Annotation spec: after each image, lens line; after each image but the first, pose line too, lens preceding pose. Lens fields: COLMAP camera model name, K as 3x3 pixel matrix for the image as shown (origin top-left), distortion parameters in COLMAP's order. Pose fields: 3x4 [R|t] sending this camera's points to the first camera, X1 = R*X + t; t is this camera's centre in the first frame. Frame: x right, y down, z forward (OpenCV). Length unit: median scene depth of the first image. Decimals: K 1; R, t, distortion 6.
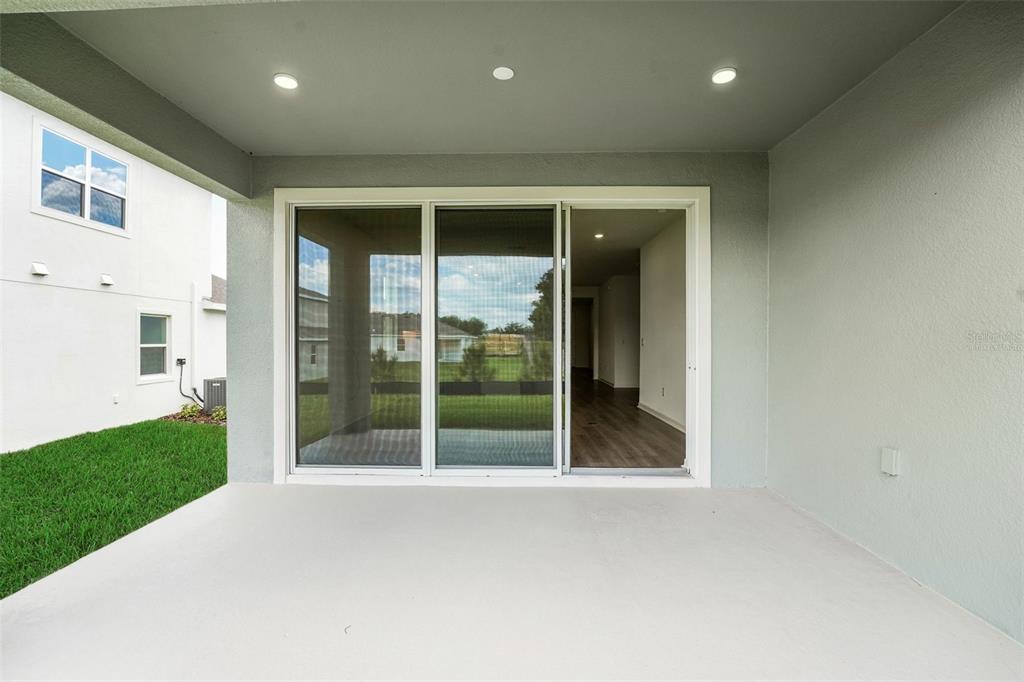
lens RADIAL K [[447.1, 0, 509.1], [0, 447.1, 340.3], [0, 0, 1]] dist [-0.014905, 0.000090]
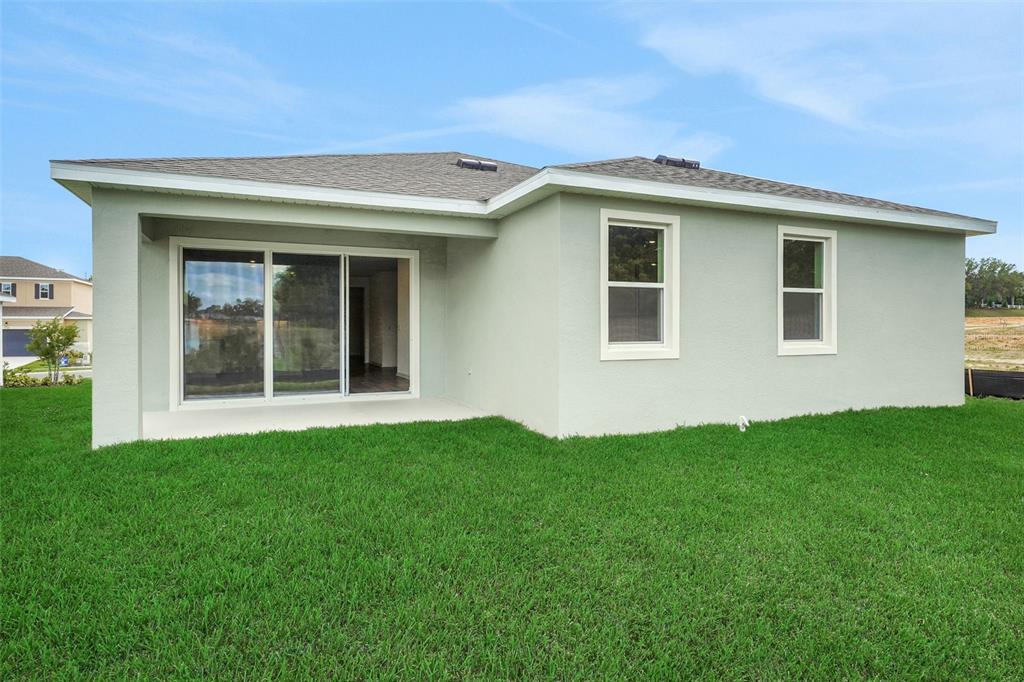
lens RADIAL K [[556.9, 0, 510.1], [0, 556.9, 331.6], [0, 0, 1]] dist [0.002737, -0.000951]
pose [[0.905059, -0.008214, 0.425207, -0.103632], [0.004676, 0.999945, 0.009363, 0.002874], [-0.425260, -0.006486, 0.905048, -0.592364]]
